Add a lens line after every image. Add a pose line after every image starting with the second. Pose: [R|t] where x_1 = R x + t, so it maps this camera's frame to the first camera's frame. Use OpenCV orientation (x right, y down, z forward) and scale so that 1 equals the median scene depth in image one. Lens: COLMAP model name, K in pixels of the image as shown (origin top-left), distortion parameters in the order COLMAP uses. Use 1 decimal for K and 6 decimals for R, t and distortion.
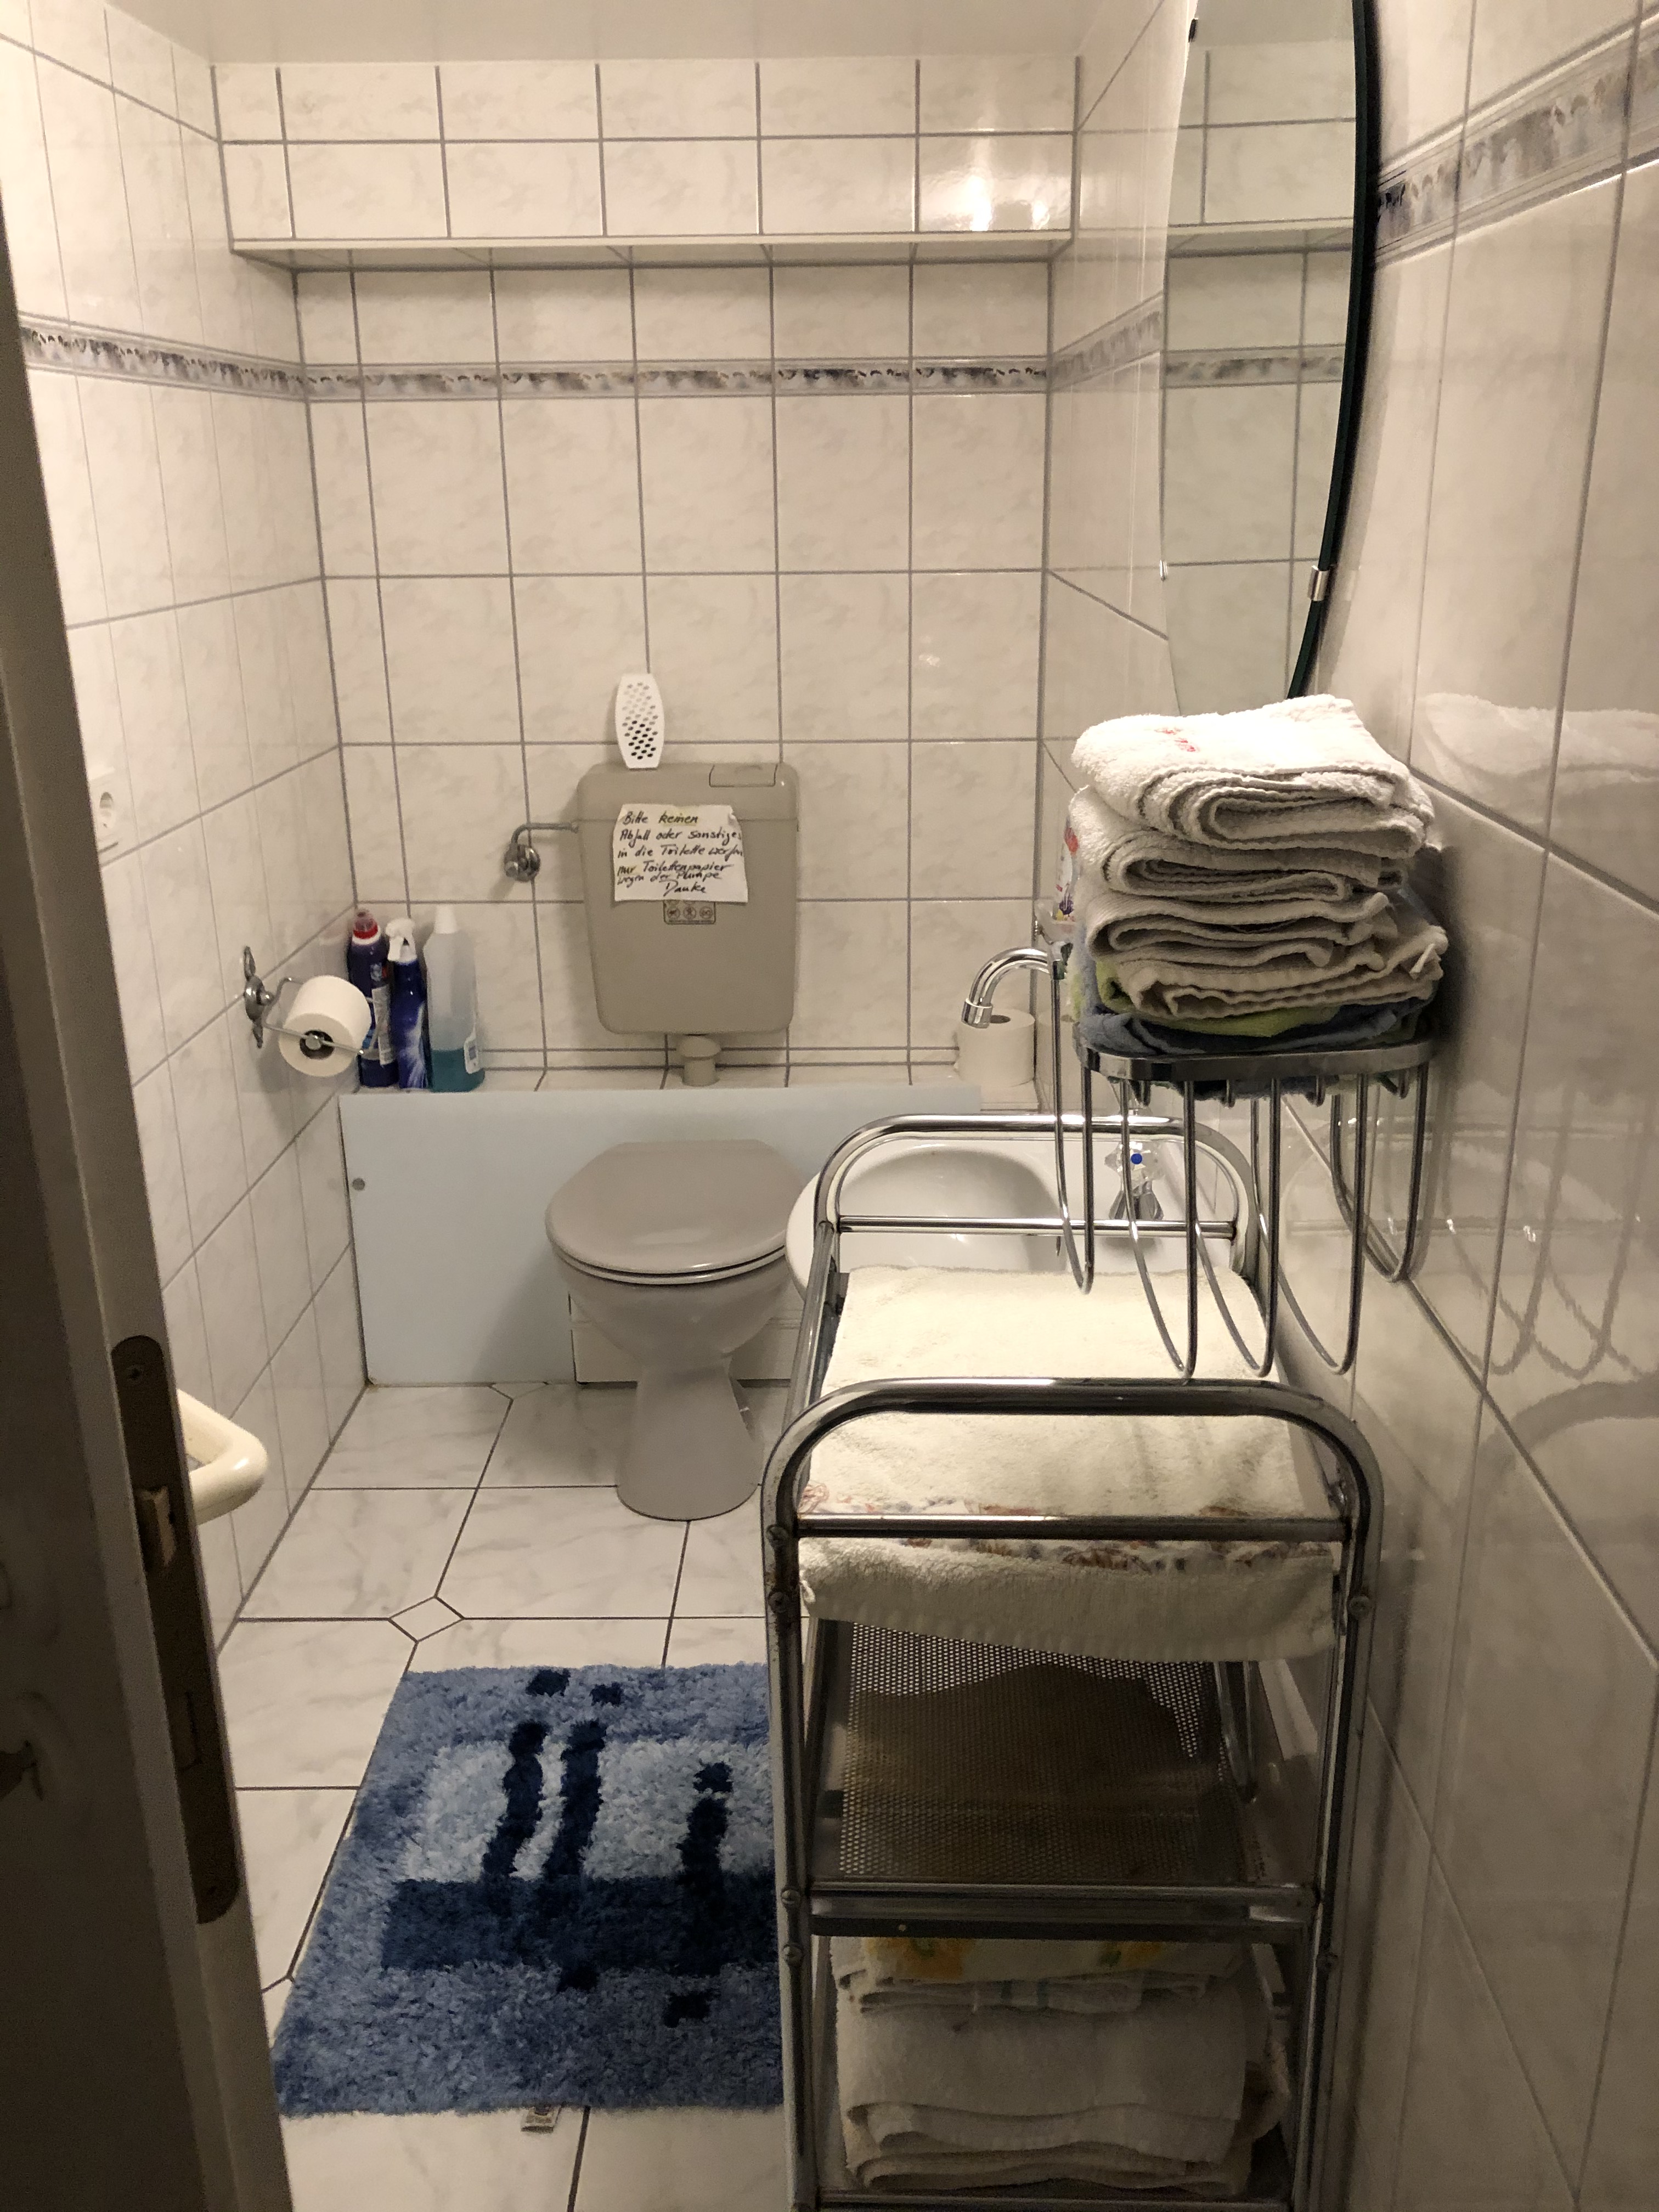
lens RADIAL K [[1822.6, 0, 829.5], [0, 1822.6, 1102.0], [0, 0, 1]] dist [0.036440, 0.001856]
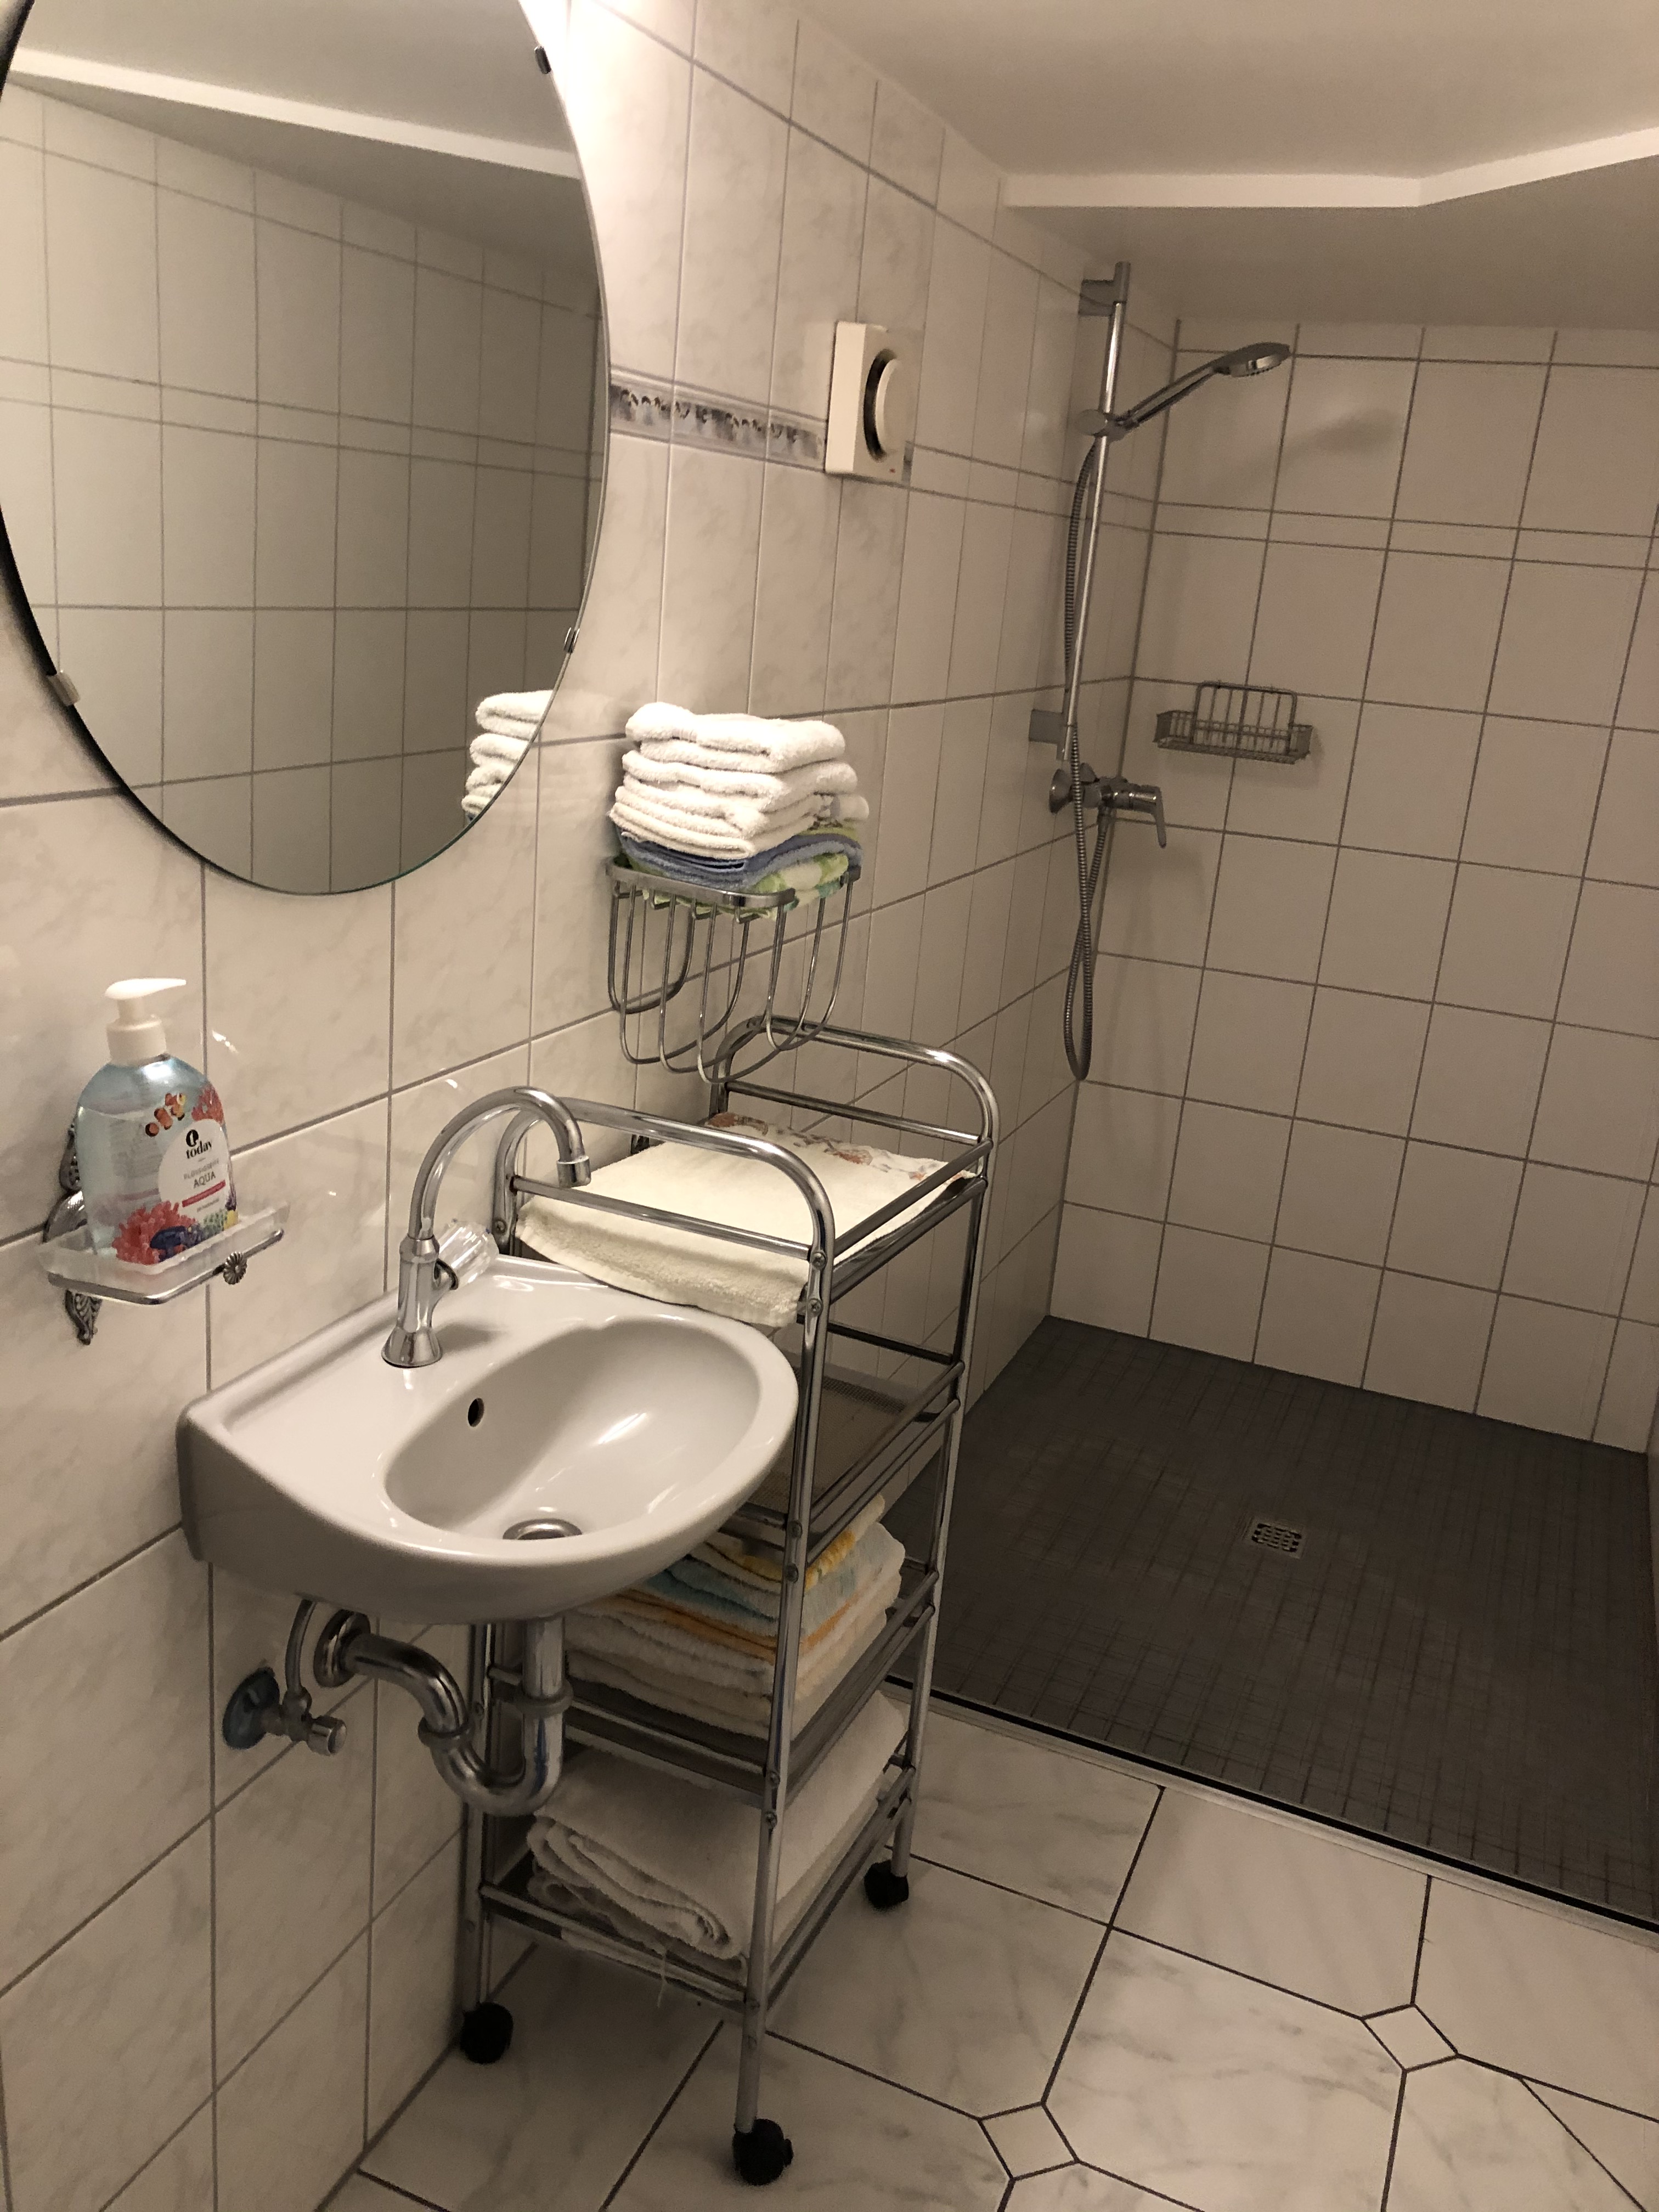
lens RADIAL K [[1822.6, 0, 828.2], [0, 1822.6, 1102.6], [0, 0, 1]] dist [0.036440, 0.001856]
pose [[0.919283, 0.180855, -0.349586, 0.007101], [-0.202192, 0.979022, -0.025201, -0.093834], [0.337694, 0.093851, 0.936565, 0.271986]]
